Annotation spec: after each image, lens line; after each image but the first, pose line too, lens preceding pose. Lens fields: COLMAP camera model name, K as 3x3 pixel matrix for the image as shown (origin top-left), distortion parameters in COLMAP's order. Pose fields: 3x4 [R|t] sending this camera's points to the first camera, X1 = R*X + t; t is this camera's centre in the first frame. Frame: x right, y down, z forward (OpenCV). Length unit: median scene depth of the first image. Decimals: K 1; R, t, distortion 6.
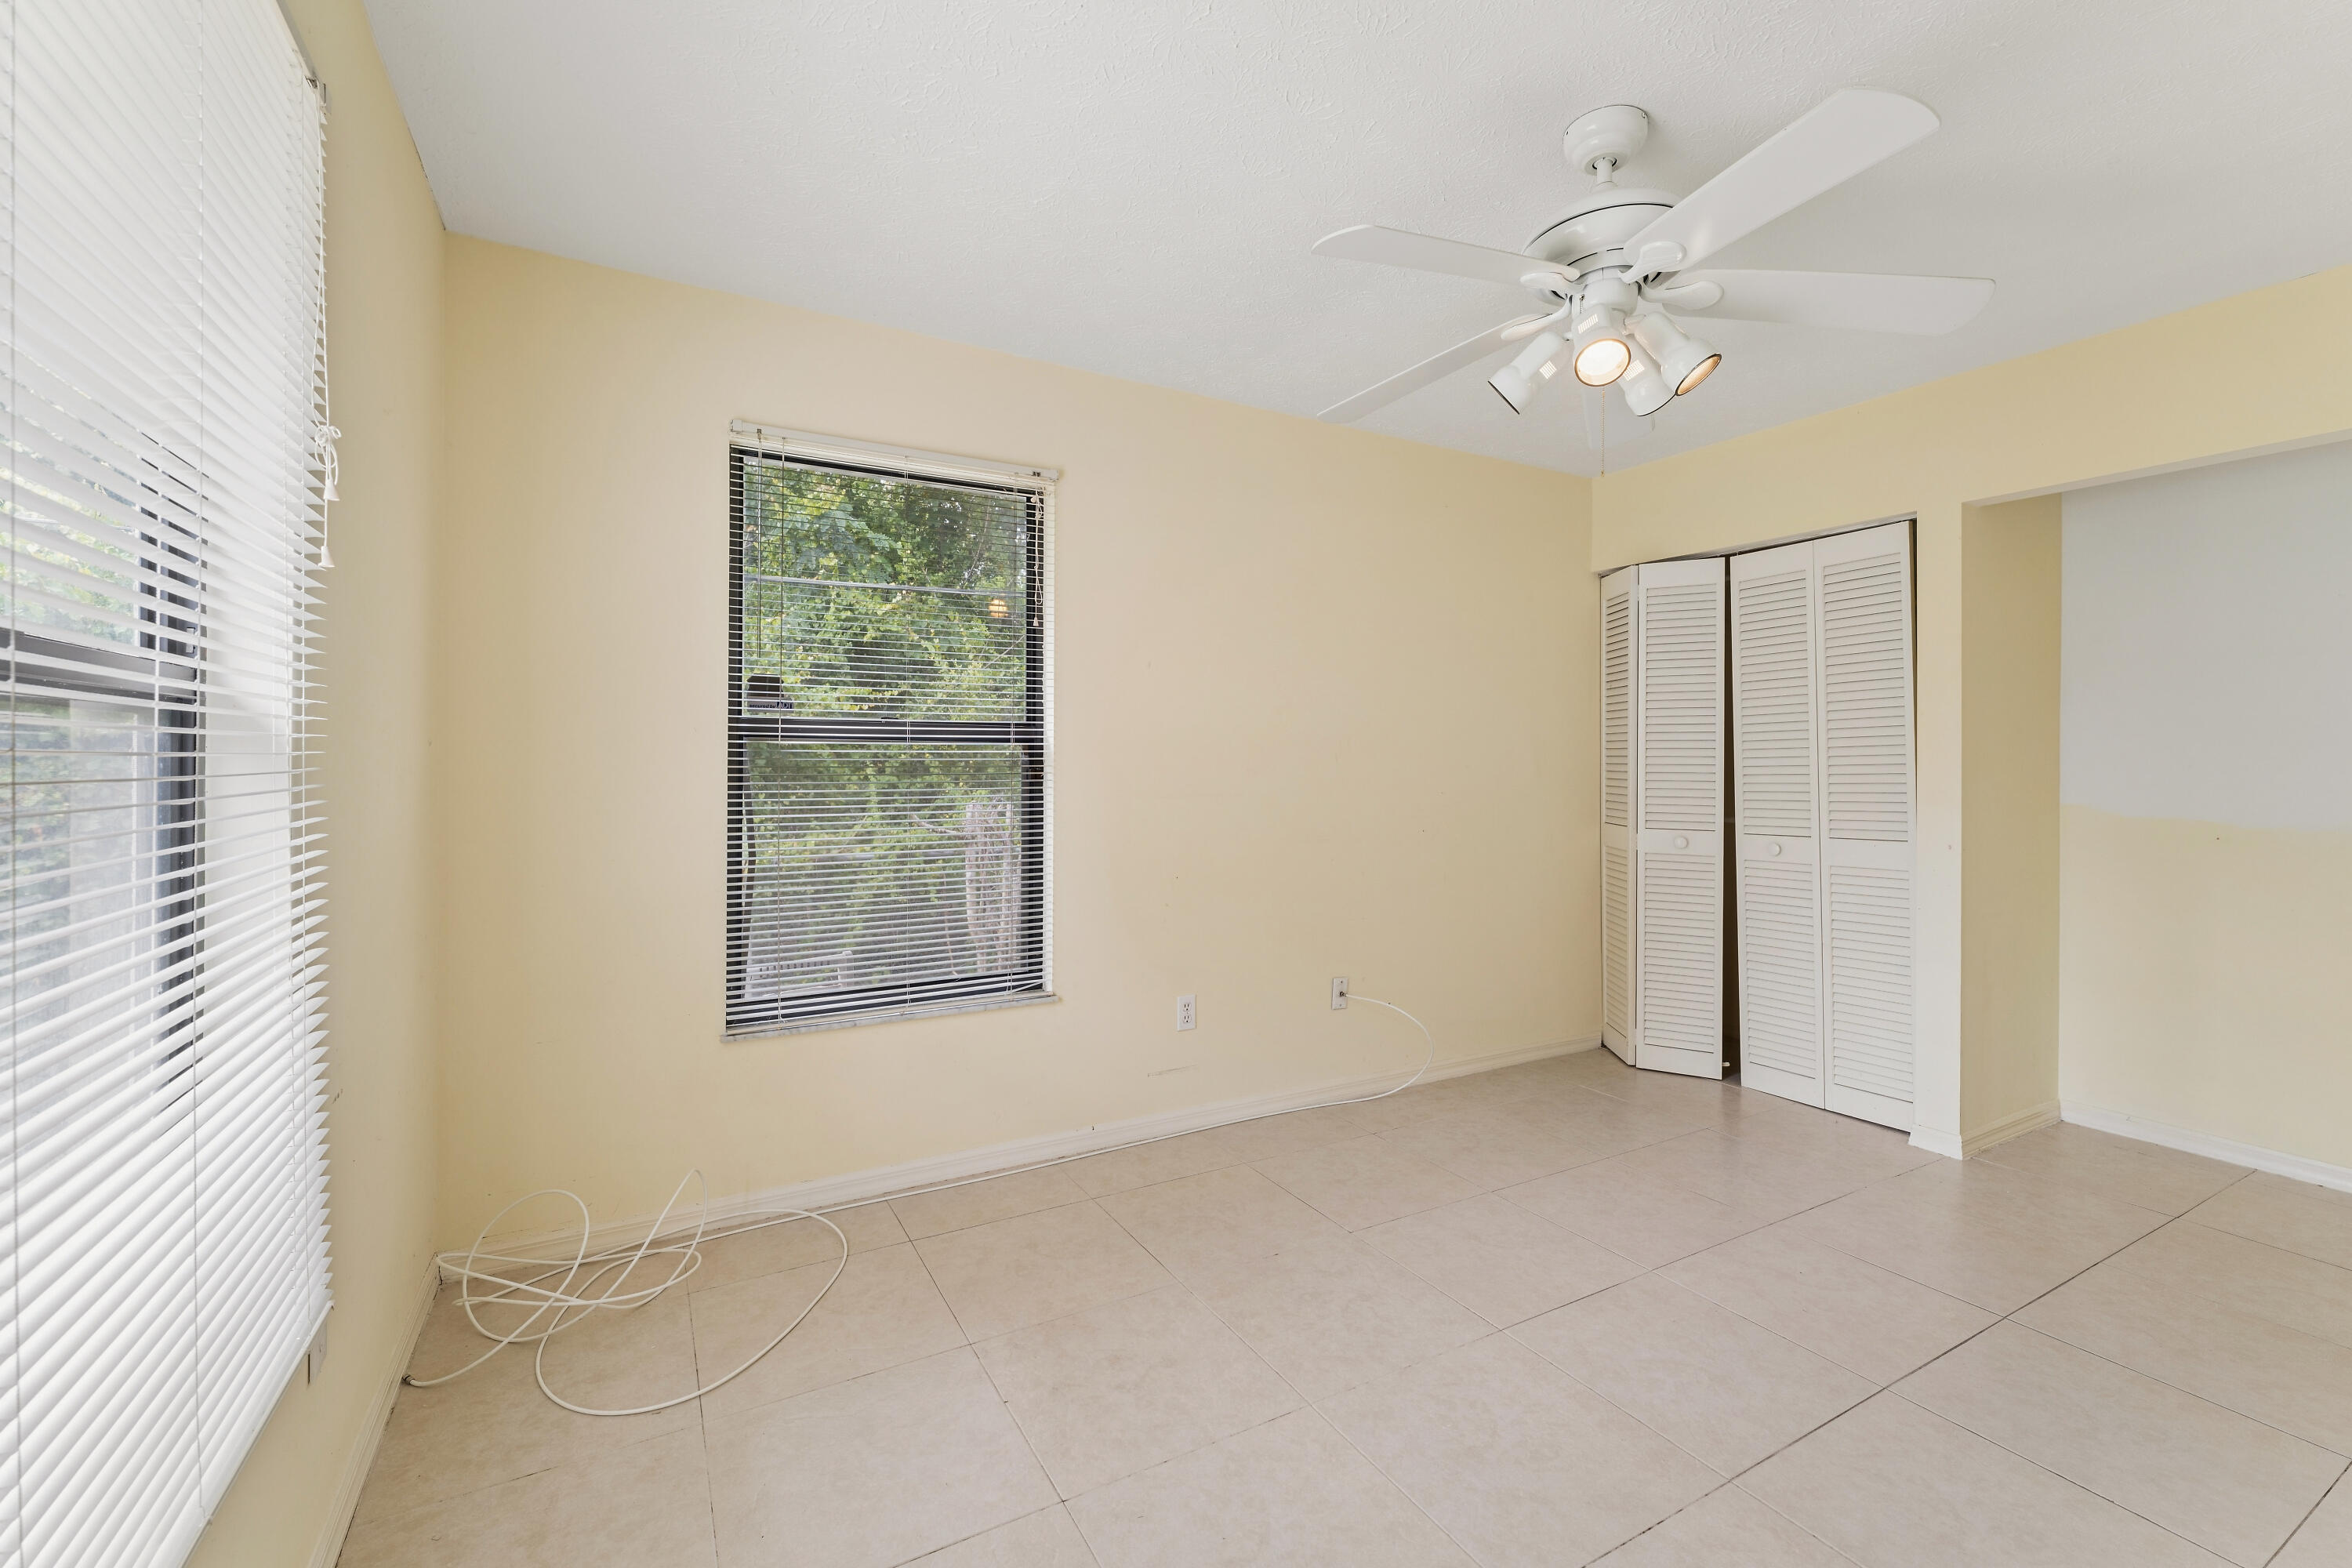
lens RADIAL K [[986.8, 0, 1196.5], [0, 986.8, 785.4], [0, 0, 1]] dist [0.008221, -0.007032]
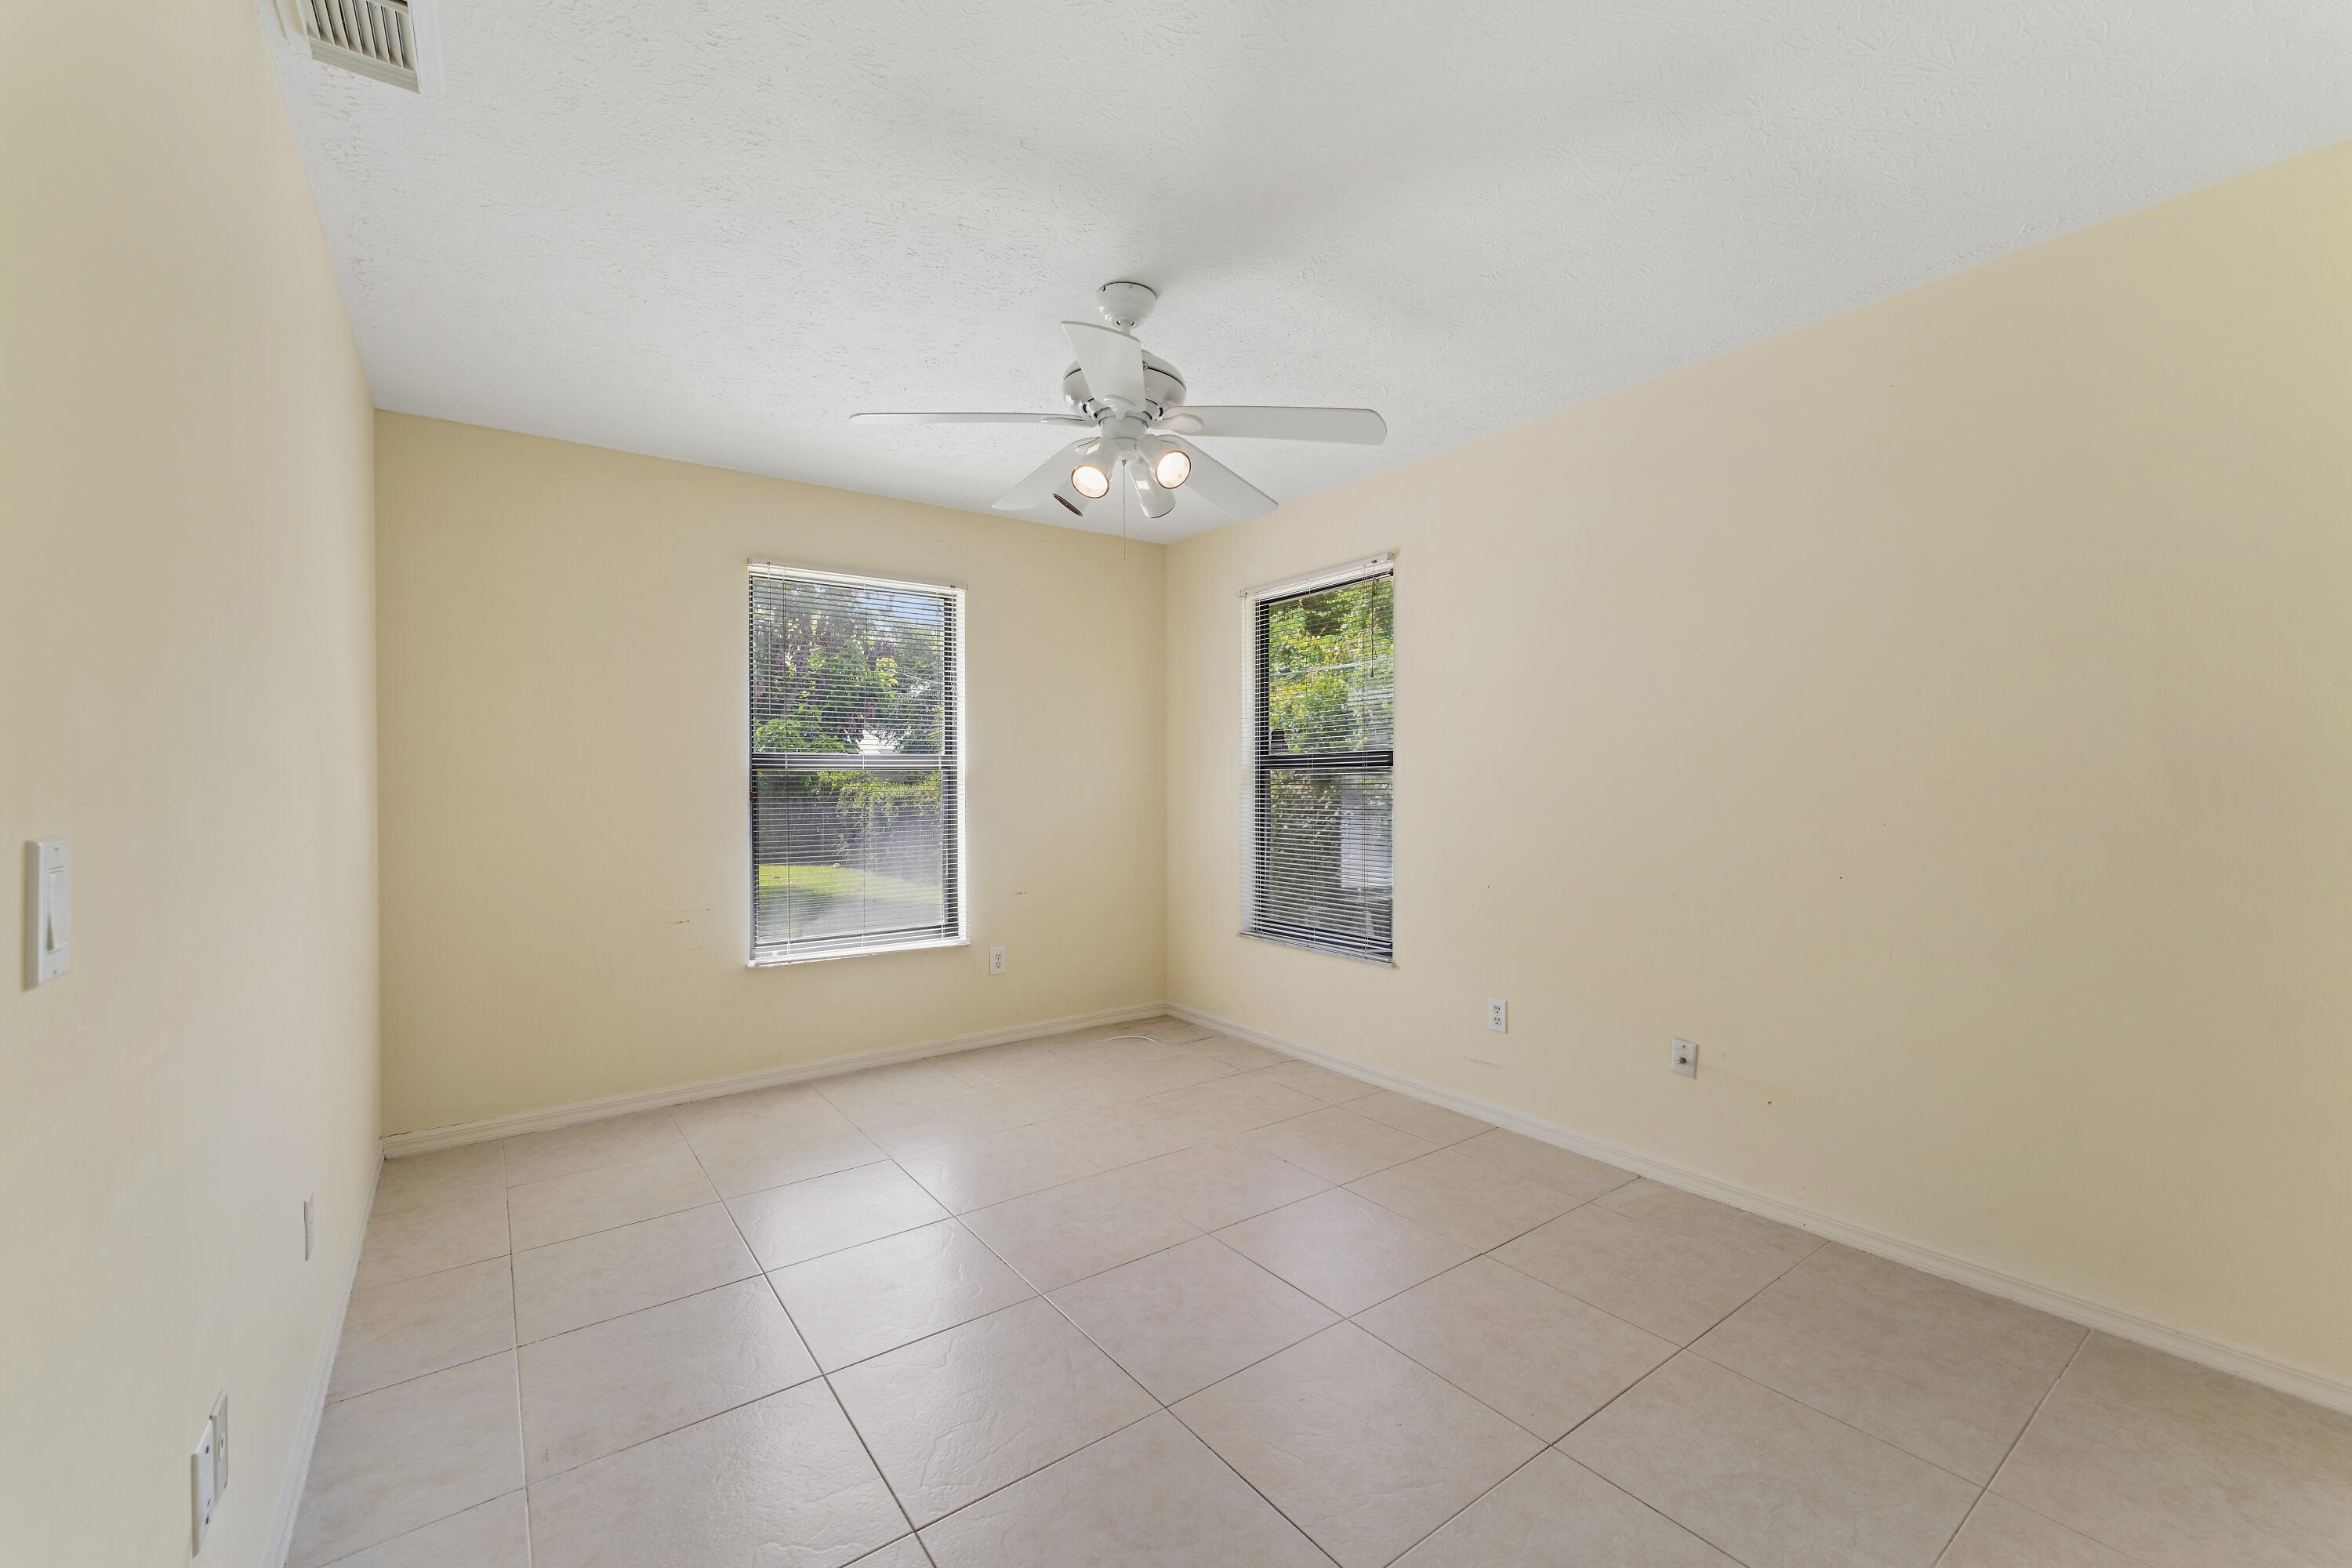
lens RADIAL K [[951.4, 0, 1169.1], [0, 951.4, 790.8], [0, 0, 1]] dist [0.001673, 0.000178]
pose [[0.123257, 0.010133, -0.992323, 1.036477], [-0.021182, 0.999747, 0.007578, -0.013868], [0.992149, 0.020085, 0.123441, 0.551041]]
